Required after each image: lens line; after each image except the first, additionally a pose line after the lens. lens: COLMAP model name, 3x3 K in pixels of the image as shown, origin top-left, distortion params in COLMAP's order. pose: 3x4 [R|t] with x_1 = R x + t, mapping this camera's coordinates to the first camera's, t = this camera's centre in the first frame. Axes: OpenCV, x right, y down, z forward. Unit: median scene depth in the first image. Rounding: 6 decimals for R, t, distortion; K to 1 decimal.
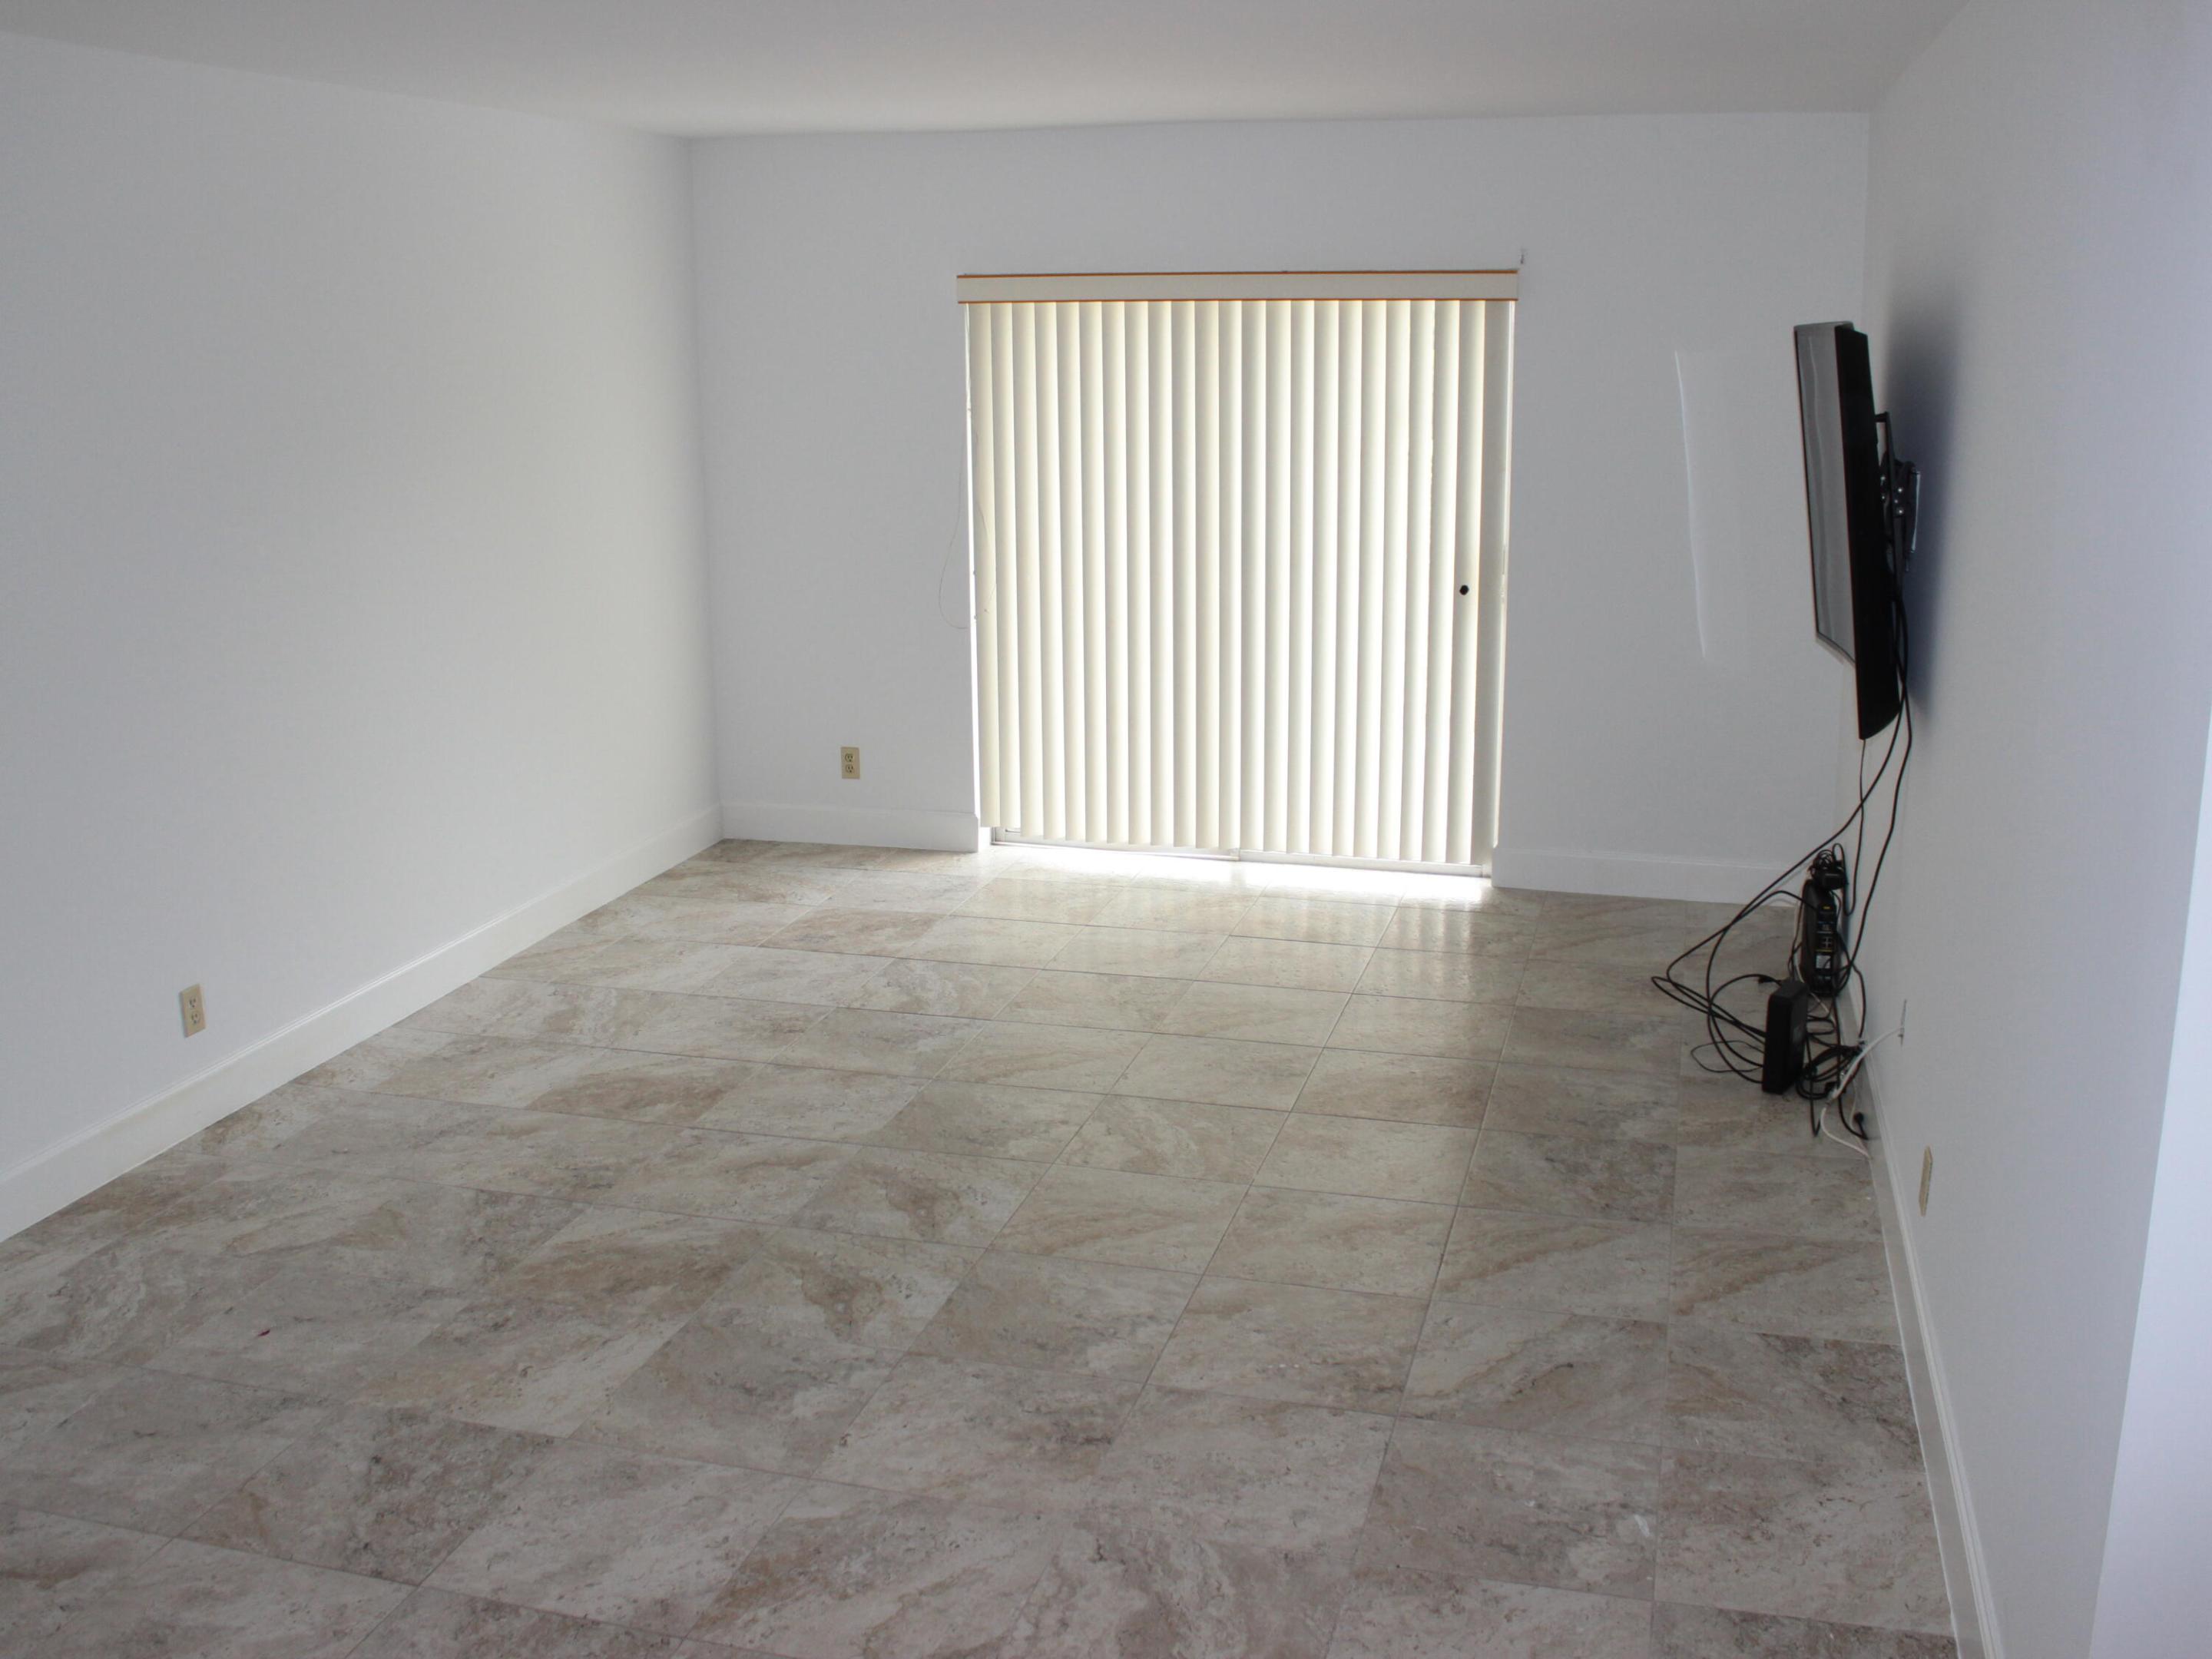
lens RADIAL K [[2077.5, 0, 1107.9], [0, 2077.5, 825.8], [0, 0, 1]] dist [-0.114333, 0.000000]
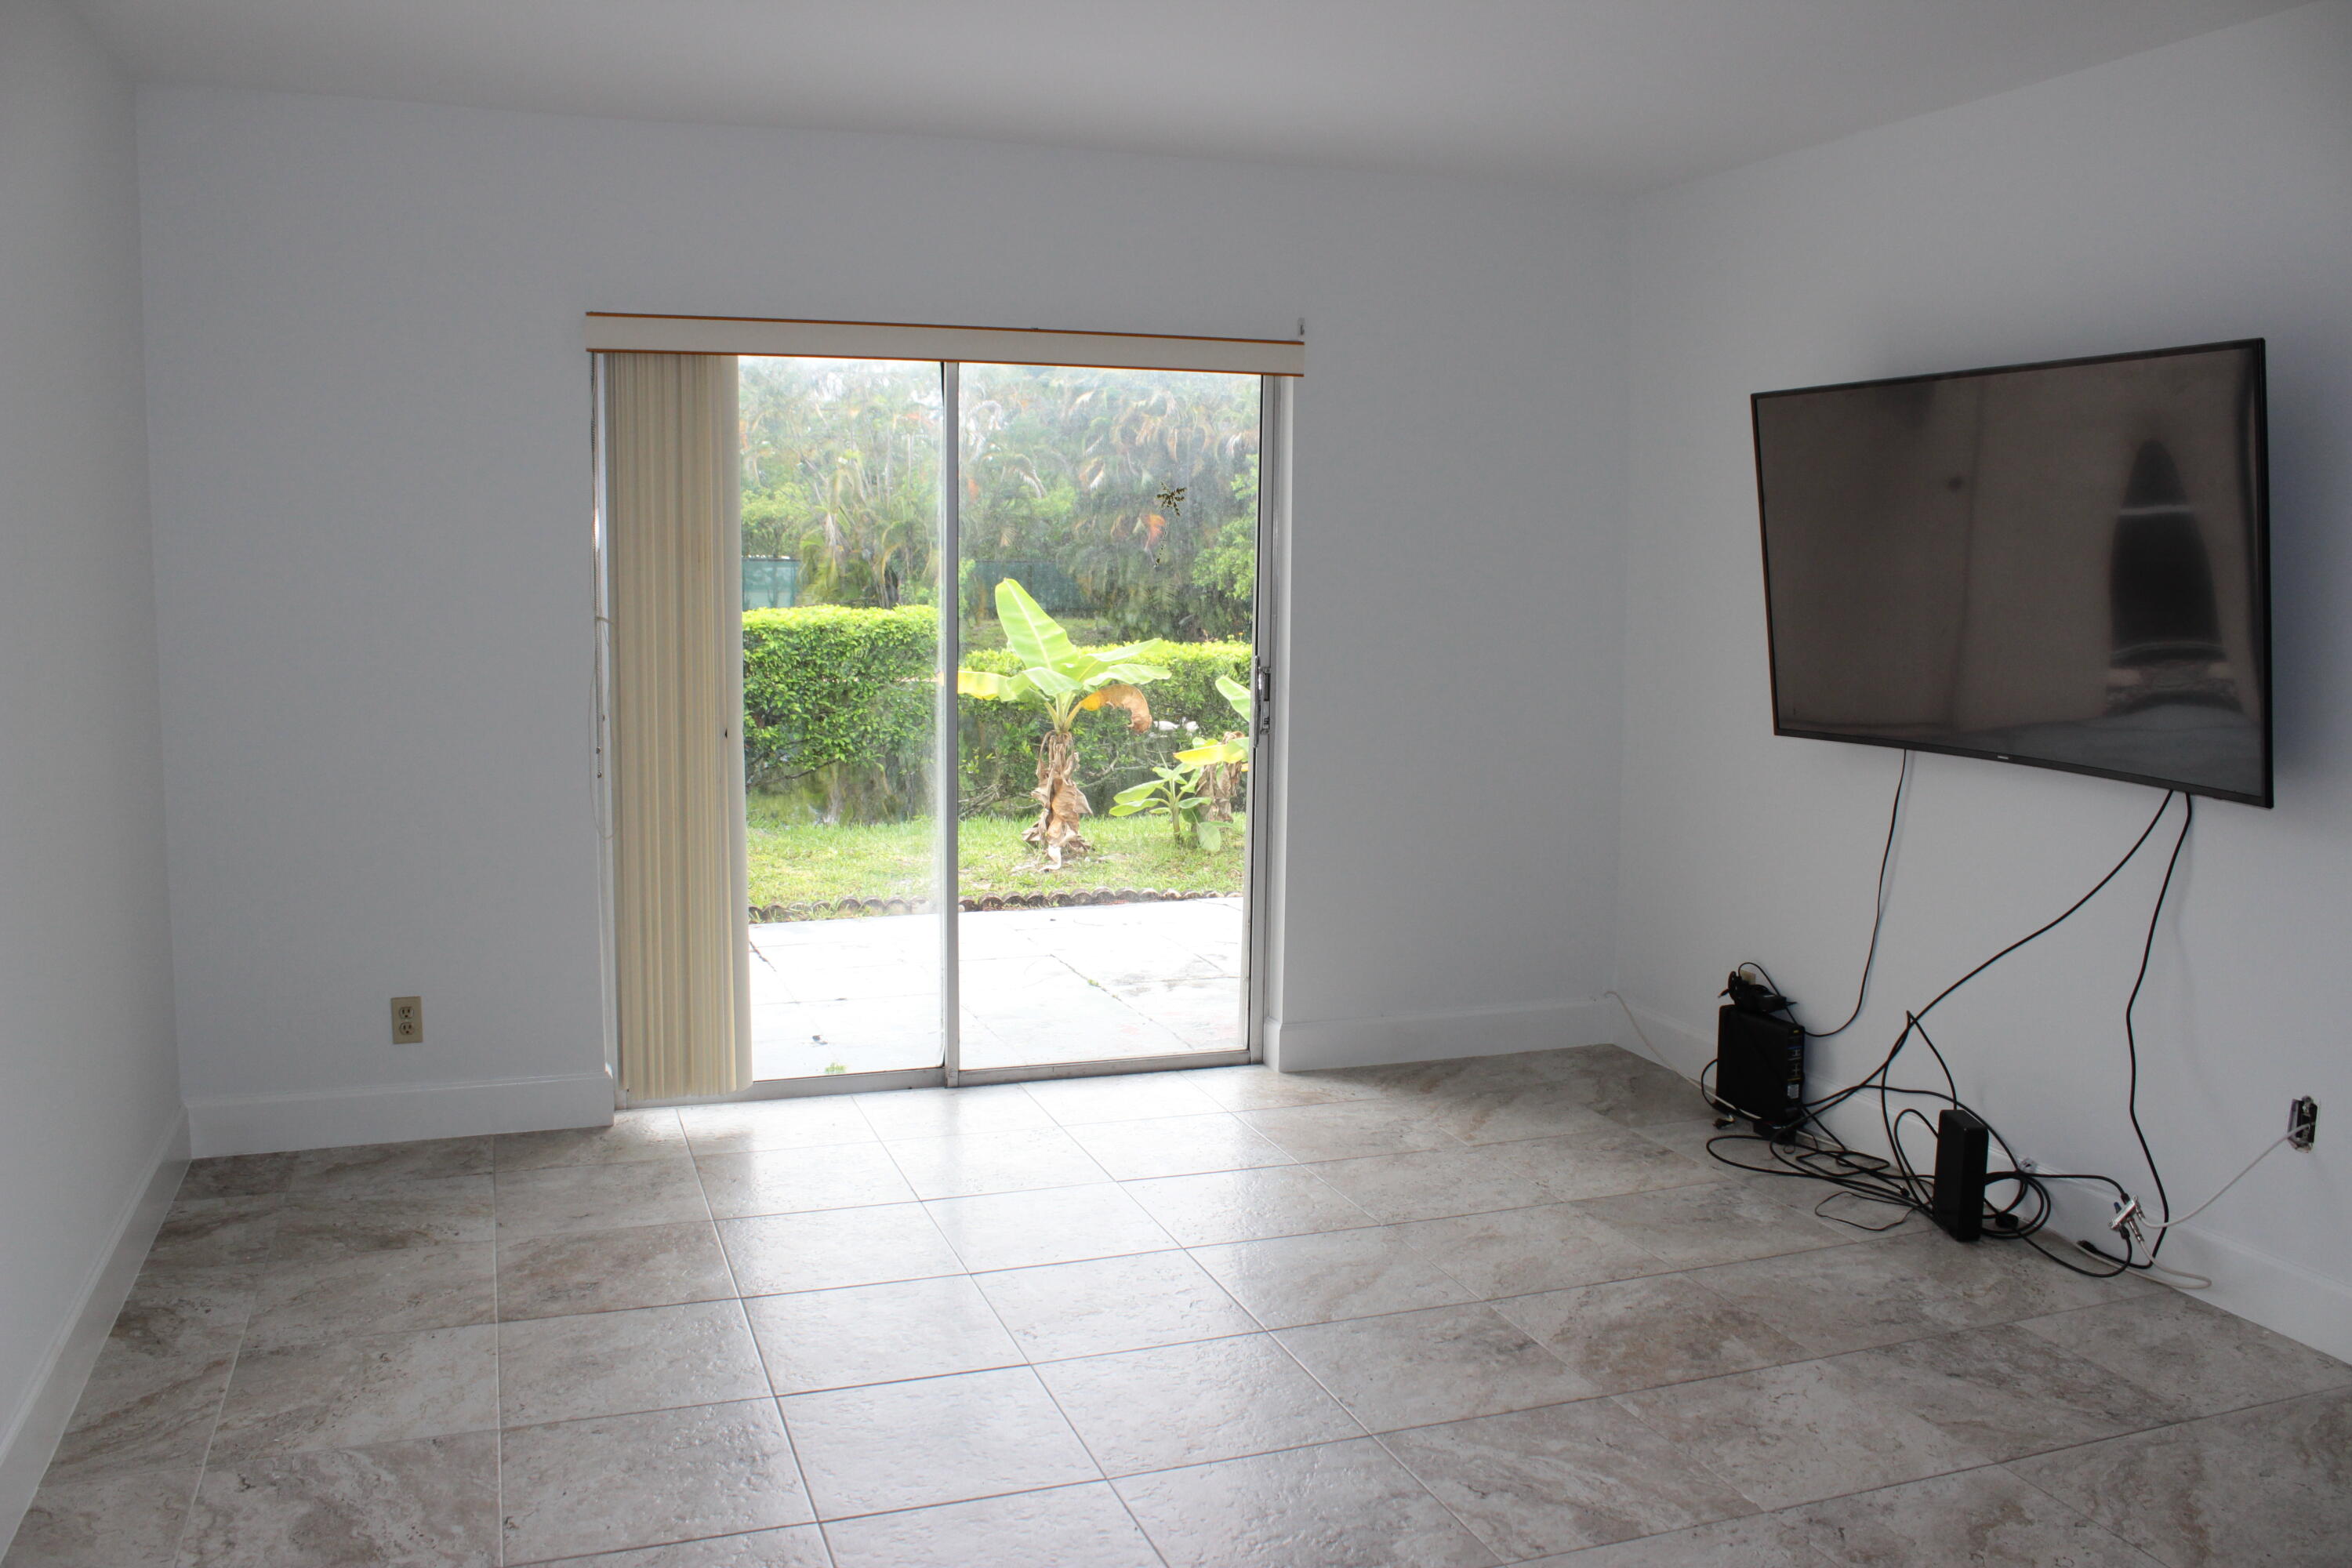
lens RADIAL K [[1945.6, 0, 1176.8], [0, 1945.6, 795.2], [0, 0, 1]] dist [-0.161558, 0.141751]
pose [[0.817262, -0.057895, 0.573351, -0.318600], [0.122482, 0.989659, -0.074654, -0.030571], [-0.563100, 0.131237, 0.815901, 0.403661]]
